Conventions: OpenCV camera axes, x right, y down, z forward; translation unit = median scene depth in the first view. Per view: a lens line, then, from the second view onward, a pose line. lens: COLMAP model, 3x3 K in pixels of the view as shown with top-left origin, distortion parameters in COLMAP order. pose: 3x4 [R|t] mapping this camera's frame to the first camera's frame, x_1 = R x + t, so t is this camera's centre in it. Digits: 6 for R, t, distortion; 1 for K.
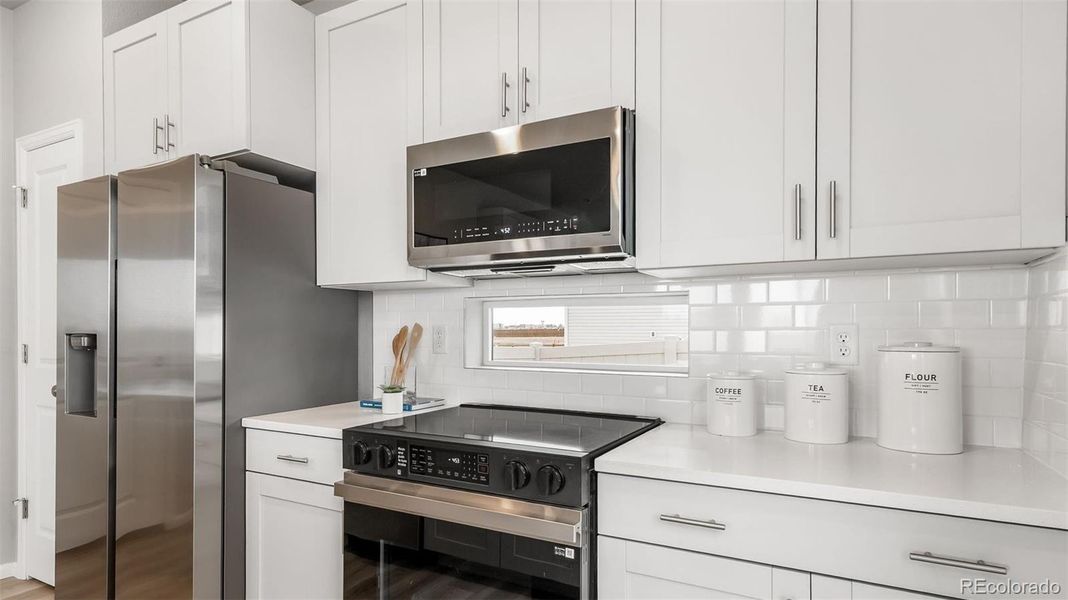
lens RADIAL K [[574.2, 0, 533.2], [0, 574.2, 332.2], [0, 0, 1]] dist [0.014974, 0.000419]
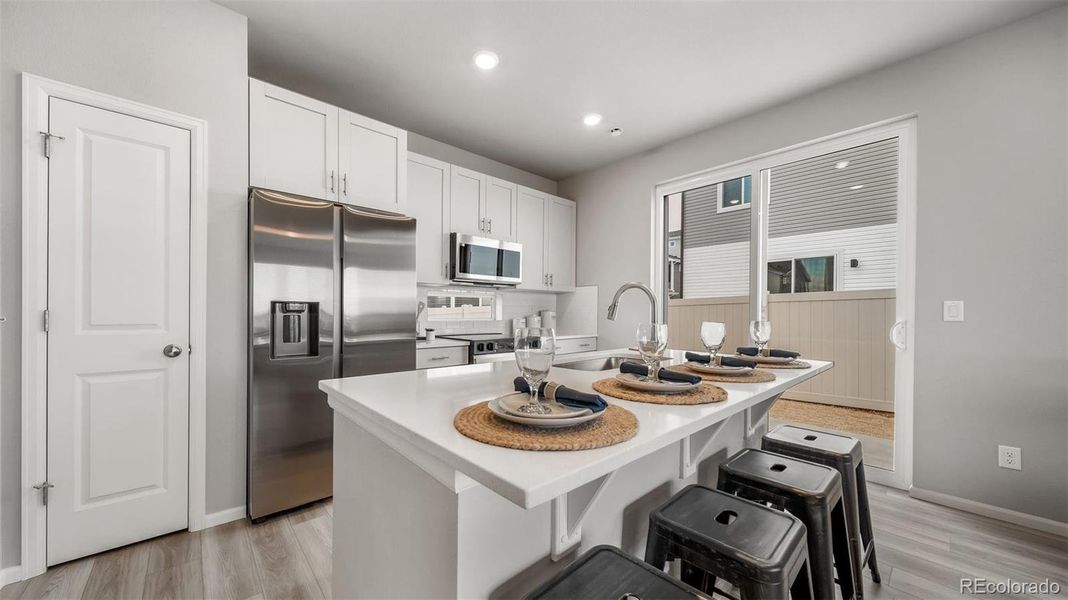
lens RADIAL K [[377.9, 0, 524.7], [0, 377.9, 313.9], [0, 0, 1]] dist [0.001017, 0.000240]
pose [[0.332724, -0.001739, 0.943023, -2.069620], [-0.003824, 0.999988, 0.003193, 0.039474], [-0.943017, -0.004669, 0.332713, 0.183913]]
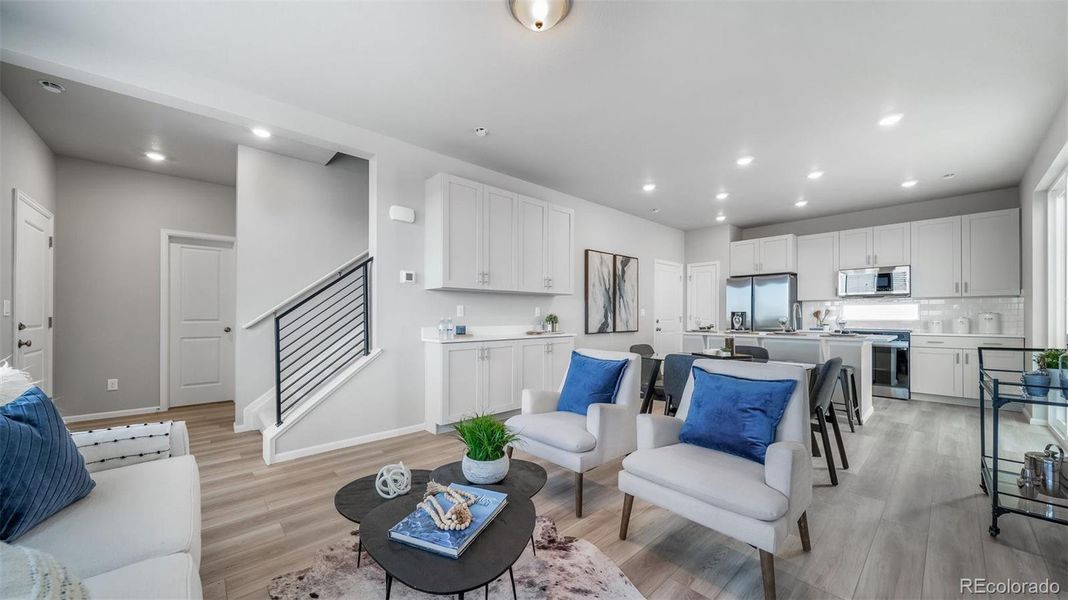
lens RADIAL K [[377.9, 0, 521.5], [0, 377.9, 312.8], [0, 0, 1]] dist [0.001017, 0.000240]
pose [[0.940792, -0.001636, -0.338980, -1.906481], [-0.001605, 0.999956, -0.009279, 0.055812], [0.338980, 0.009273, 0.940748, -3.253281]]
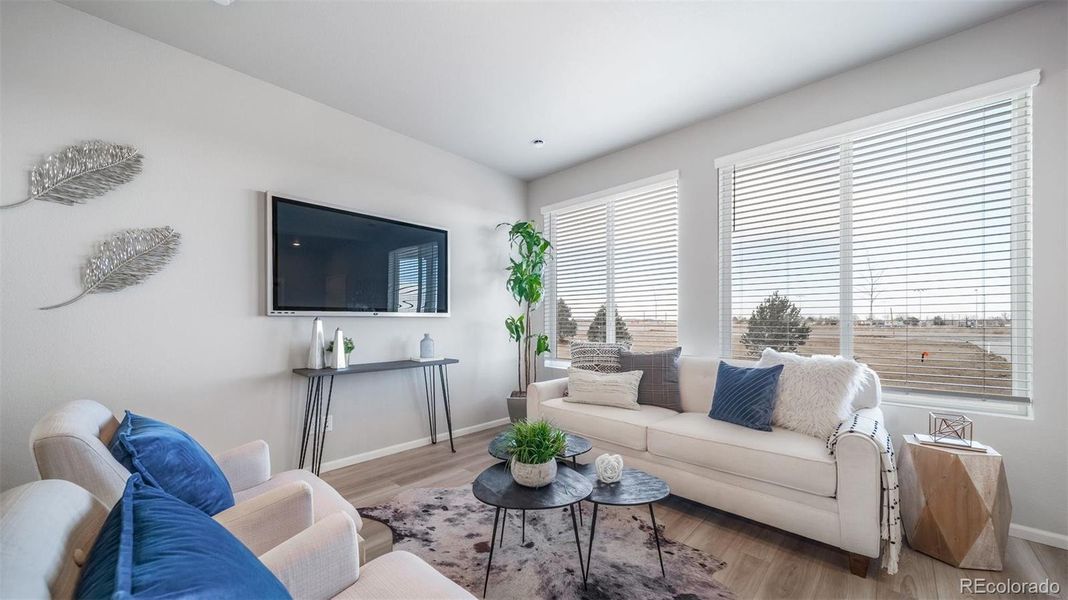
lens RADIAL K [[377.9, 0, 520.0], [0, 377.9, 322.5], [0, 0, 1]] dist [0.001017, 0.000240]
pose [[-0.962824, -0.002896, 0.270115, -2.606152], [-0.001414, 0.999983, 0.005681, 0.049237], [-0.270127, 0.005088, -0.962811, -1.254377]]
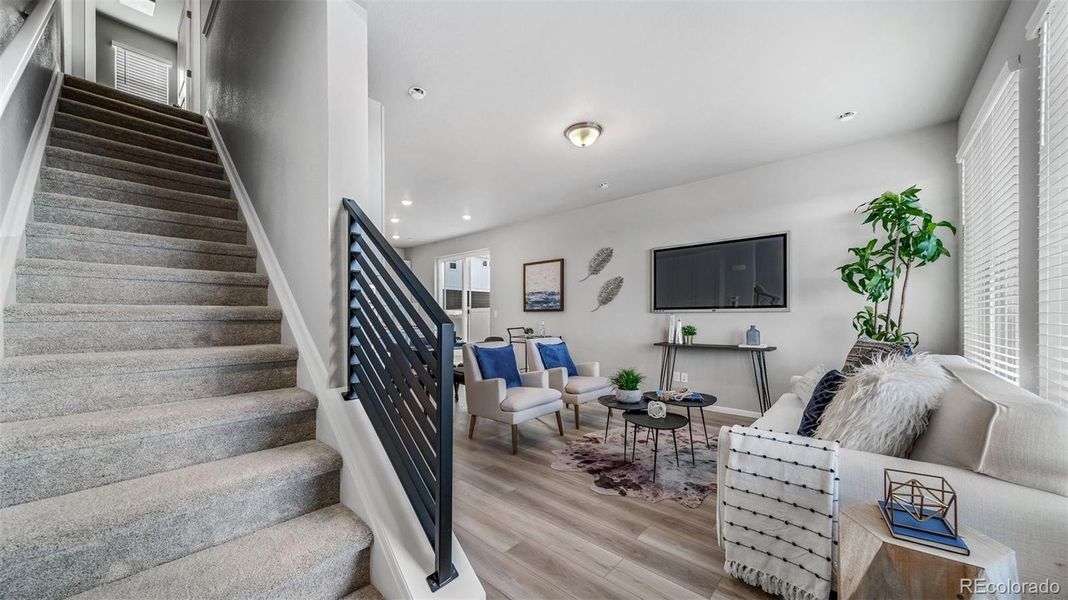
lens RADIAL K [[377.9, 0, 521.8], [0, 377.9, 316.4], [0, 0, 1]] dist [0.001017, 0.000240]
pose [[0.243330, -0.003580, 0.969937, -4.425481], [0.005964, 0.999980, 0.002195, 0.048181], [-0.969925, 0.005251, 0.243346, -2.237483]]
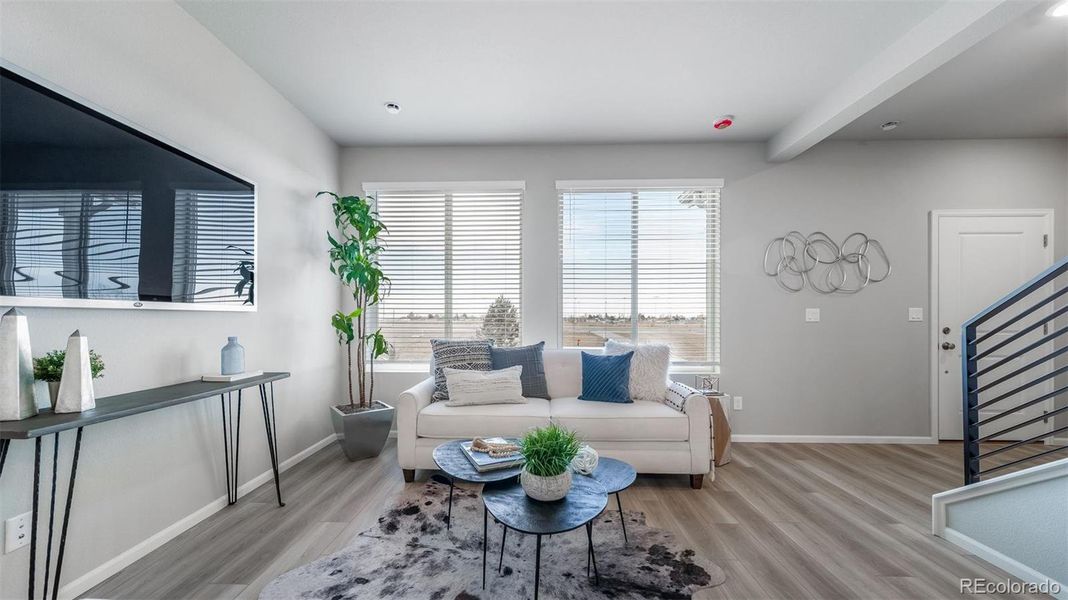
lens RADIAL K [[377.9, 0, 523.1], [0, 377.9, 317.1], [0, 0, 1]] dist [0.001017, 0.000240]
pose [[-0.892066, -0.005344, -0.451874, -1.859466], [-0.003924, 0.999984, -0.004079, 0.054400], [0.451888, -0.001866, -0.892073, -1.450516]]
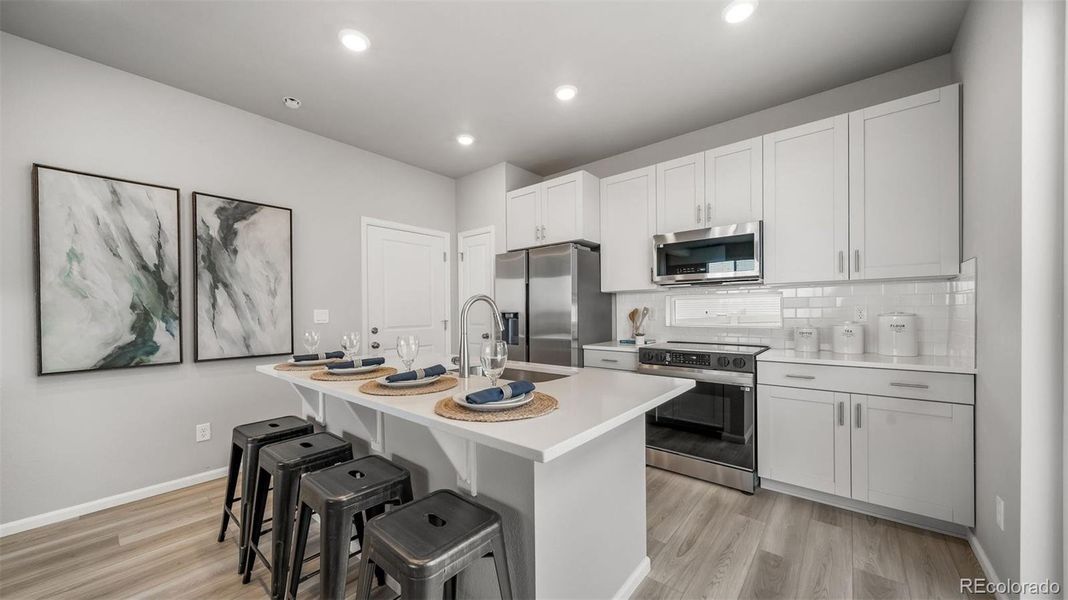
lens RADIAL K [[377.1, 0, 526.3], [0, 377.1, 312.7], [0, 0, 1]] dist [0.005034, -0.000033]
pose [[0.977819, -0.009120, -0.209253, -0.502092], [0.009596, 0.999953, 0.001258, 0.002644], [0.209231, -0.003238, 0.977861, -0.845047]]
